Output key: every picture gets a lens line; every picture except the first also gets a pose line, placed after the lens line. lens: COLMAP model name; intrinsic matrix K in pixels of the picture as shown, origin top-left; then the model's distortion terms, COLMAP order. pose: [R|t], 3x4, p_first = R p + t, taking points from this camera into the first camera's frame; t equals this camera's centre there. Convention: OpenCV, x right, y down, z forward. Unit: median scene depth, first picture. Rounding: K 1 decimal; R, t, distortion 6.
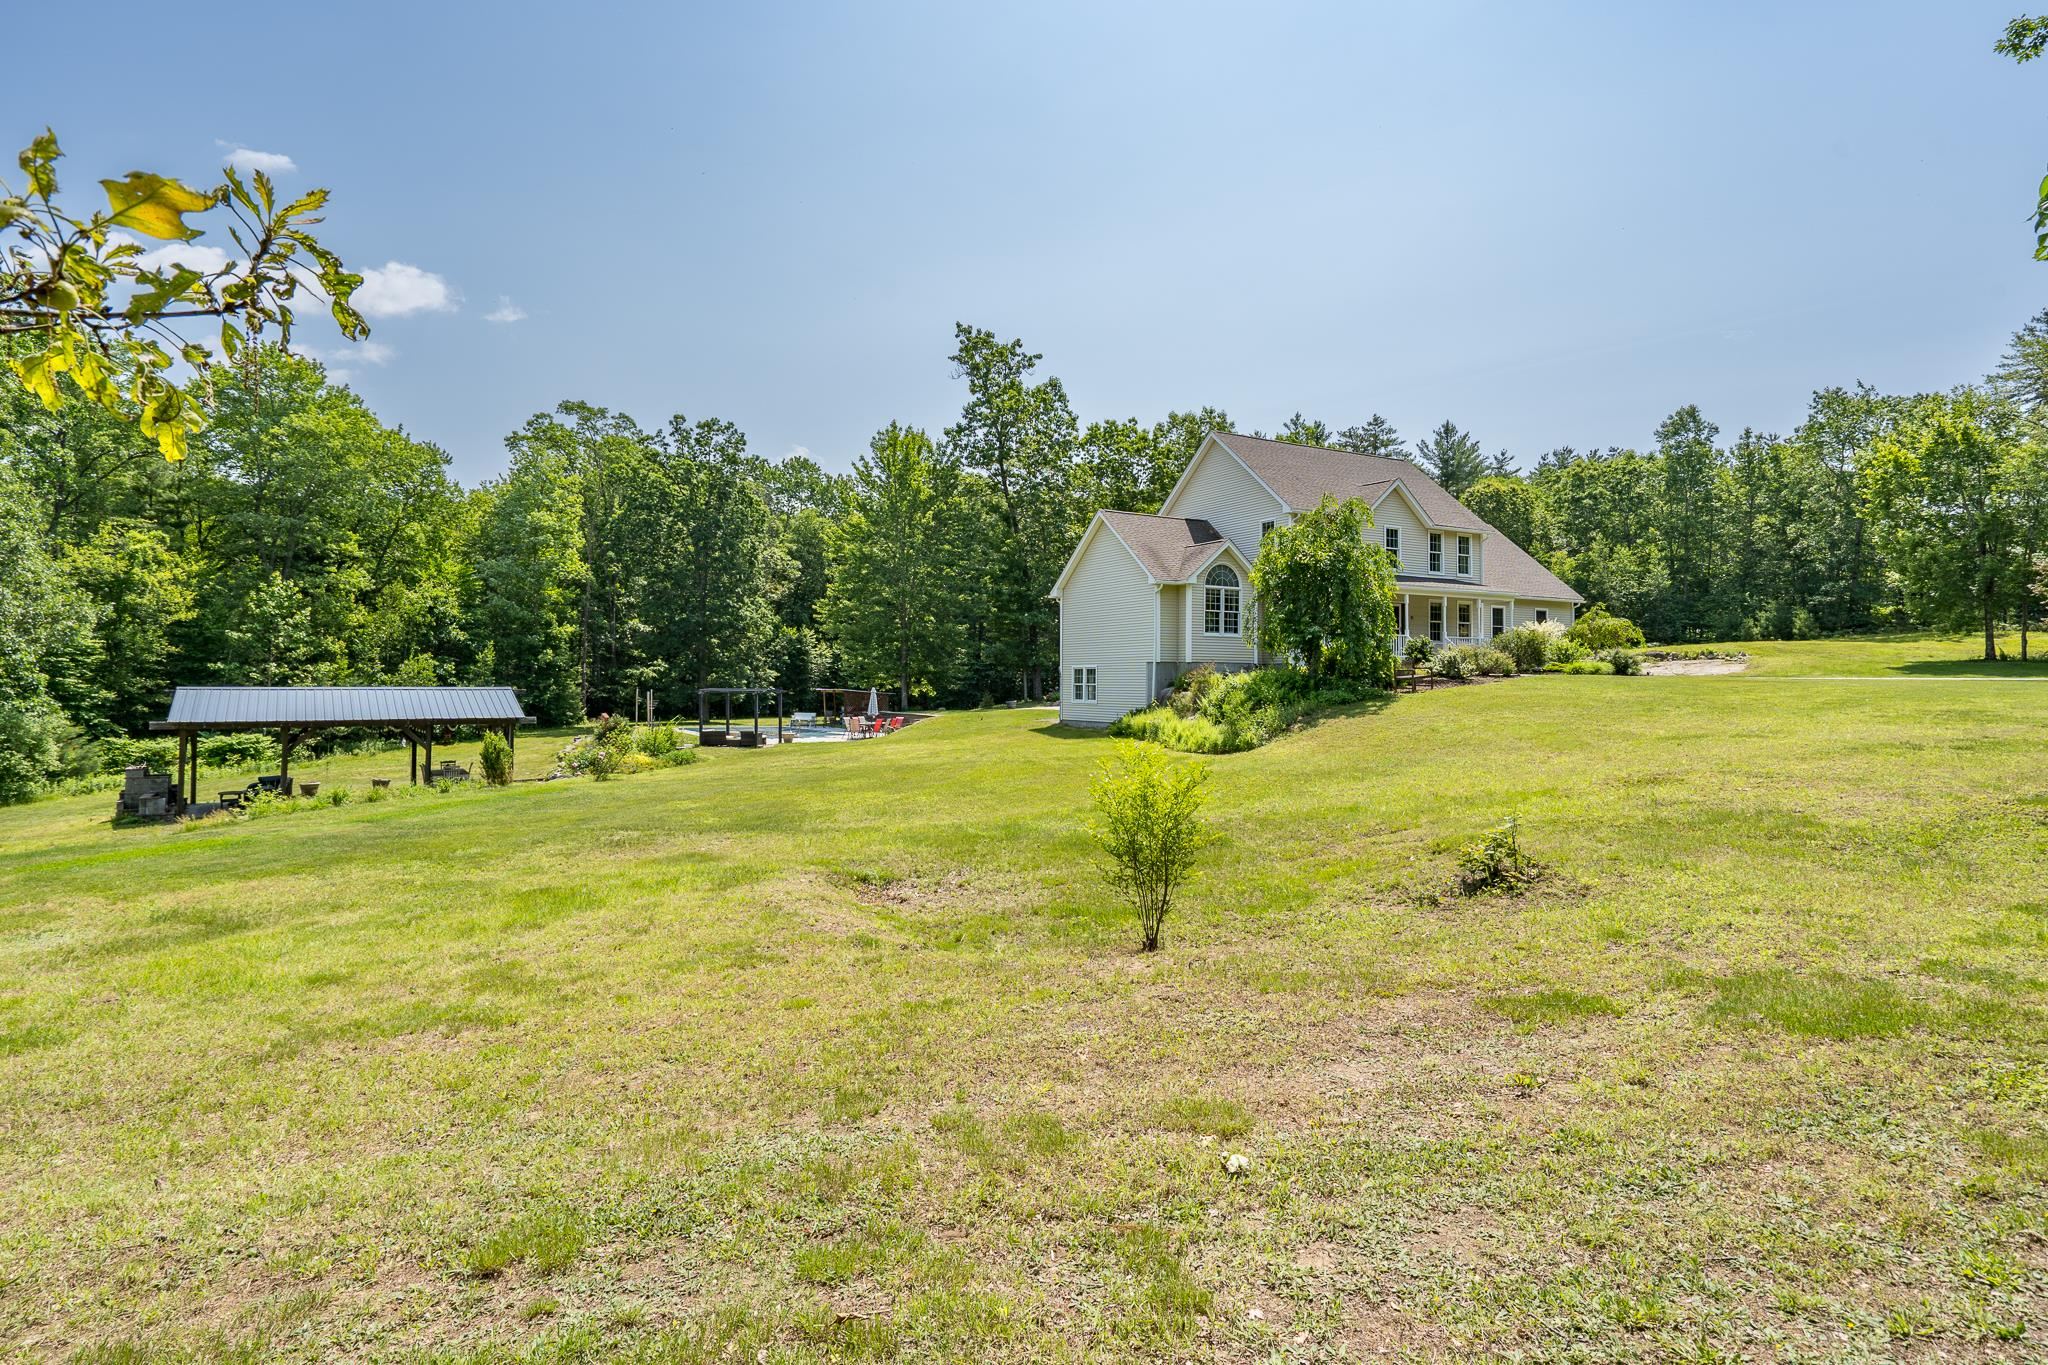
lens RADIAL K [[1074.5, 0, 1024.0], [0, 1074.5, 682.5], [0, 0, 1]] dist [-0.000267, -0.000565]
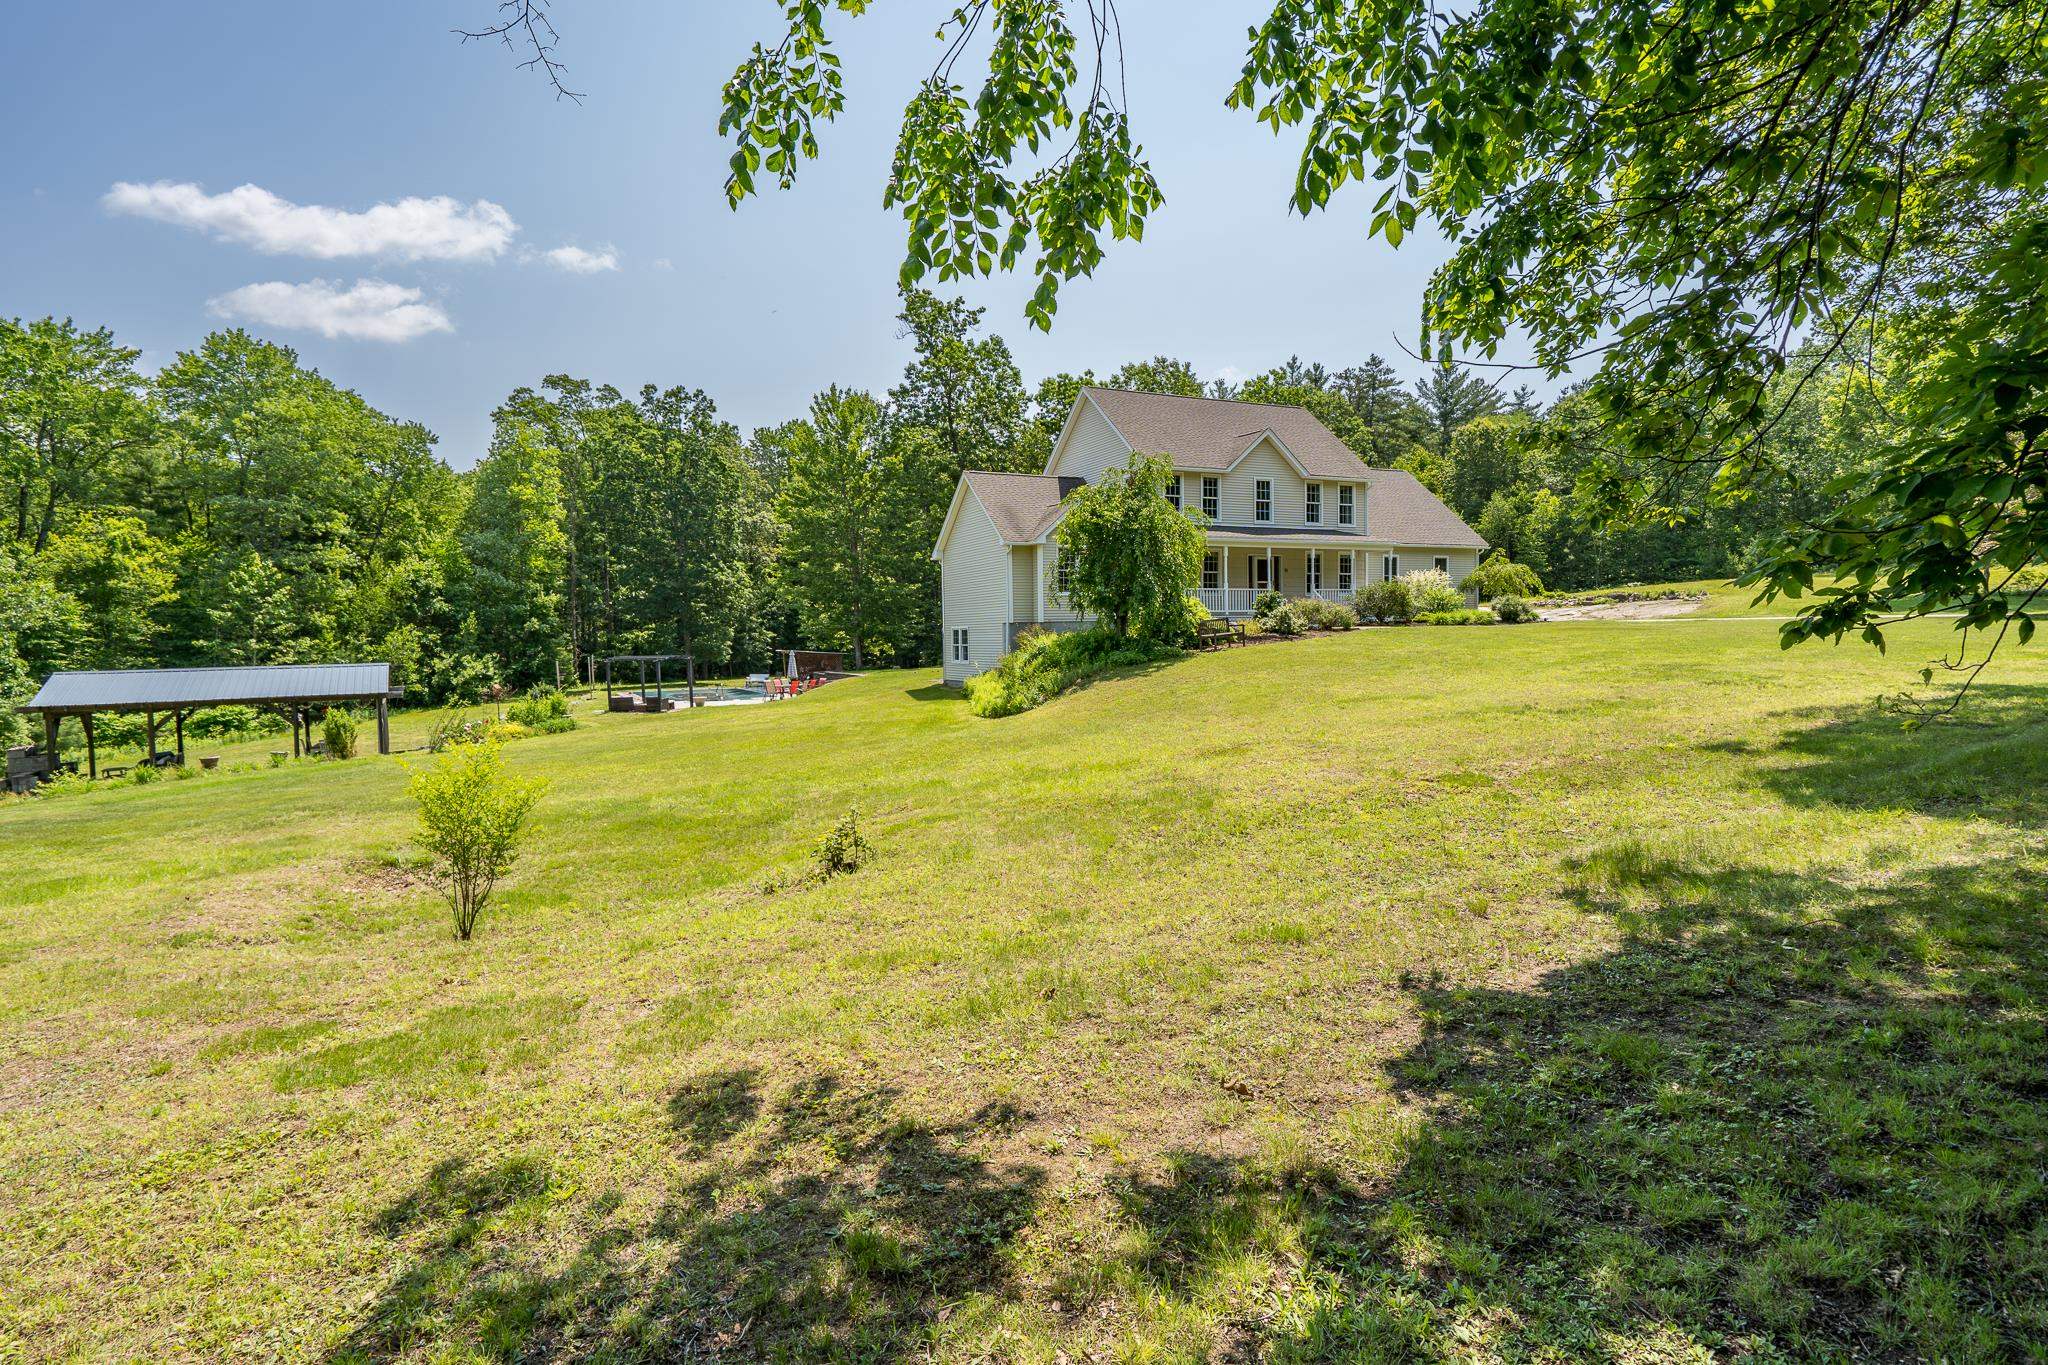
lens RADIAL K [[1043.0, 0, 1022.4], [0, 1043.0, 716.4], [0, 0, 1]] dist [-0.000796, 0.001247]
pose [[0.997886, -0.019099, -0.062115, 0.116196], [0.024019, 0.996550, 0.079442, -0.005466], [0.060383, -0.080766, 0.994902, 0.008883]]
